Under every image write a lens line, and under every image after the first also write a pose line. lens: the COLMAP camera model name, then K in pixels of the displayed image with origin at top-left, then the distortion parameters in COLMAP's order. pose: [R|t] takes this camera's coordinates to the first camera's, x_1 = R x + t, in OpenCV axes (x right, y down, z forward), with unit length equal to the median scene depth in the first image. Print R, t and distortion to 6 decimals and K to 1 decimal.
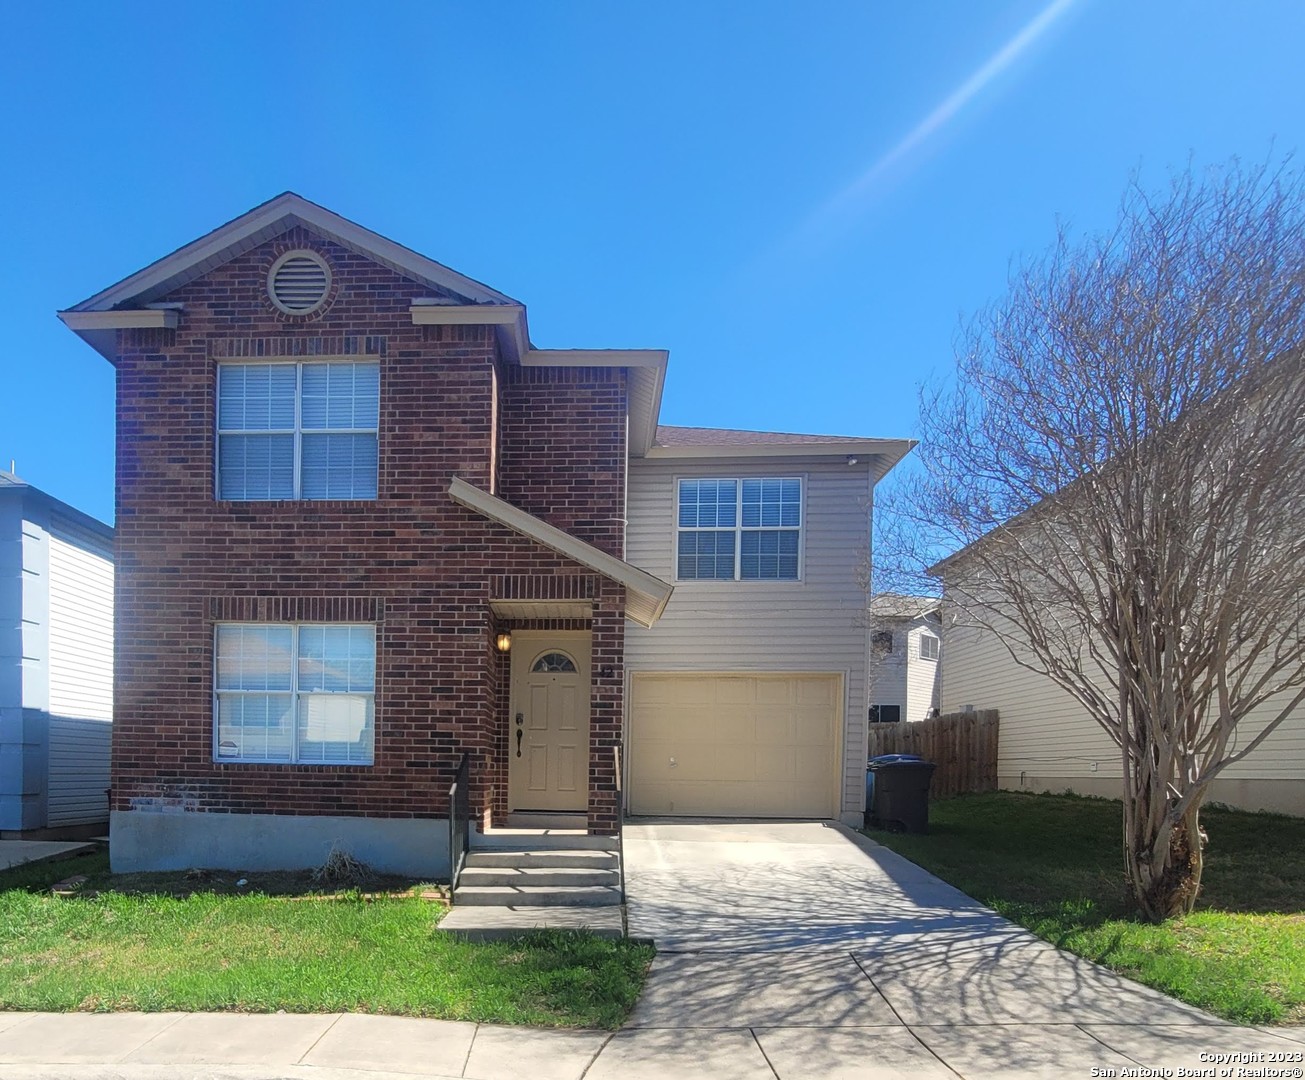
lens RADIAL K [[749.1, 0, 649.3], [0, 749.1, 534.1], [0, 0, 1]] dist [-0.001559, 0.000239]
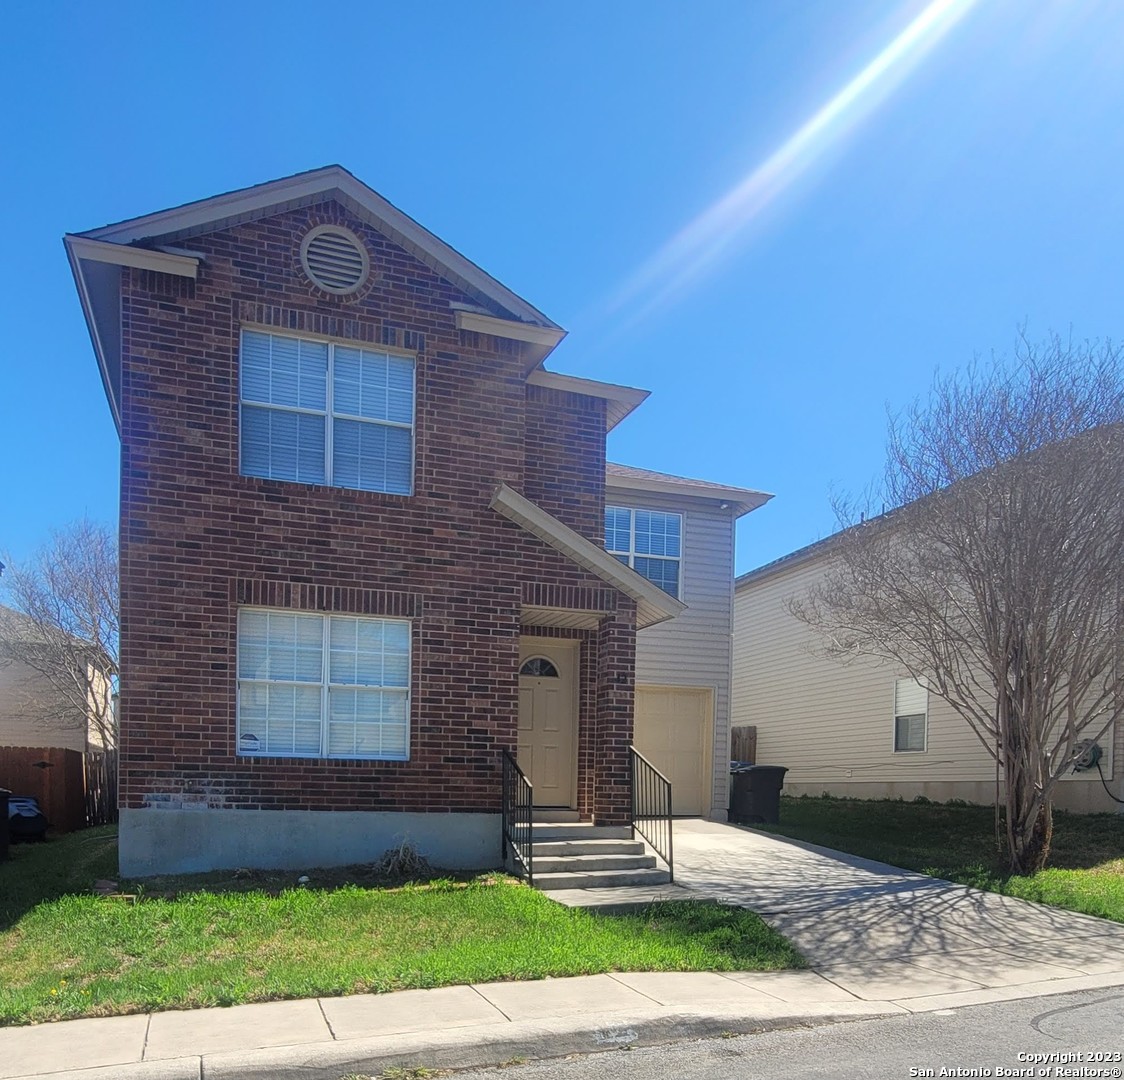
lens RADIAL K [[751.5, 0, 562.1], [0, 751.5, 546.3], [0, 0, 1]] dist [0.004485, -0.007195]
pose [[0.939126, 0.103347, 0.327660, -0.508995], [-0.102136, 0.994550, -0.020953, 0.022047], [-0.328039, -0.013788, 0.944563, -0.014483]]
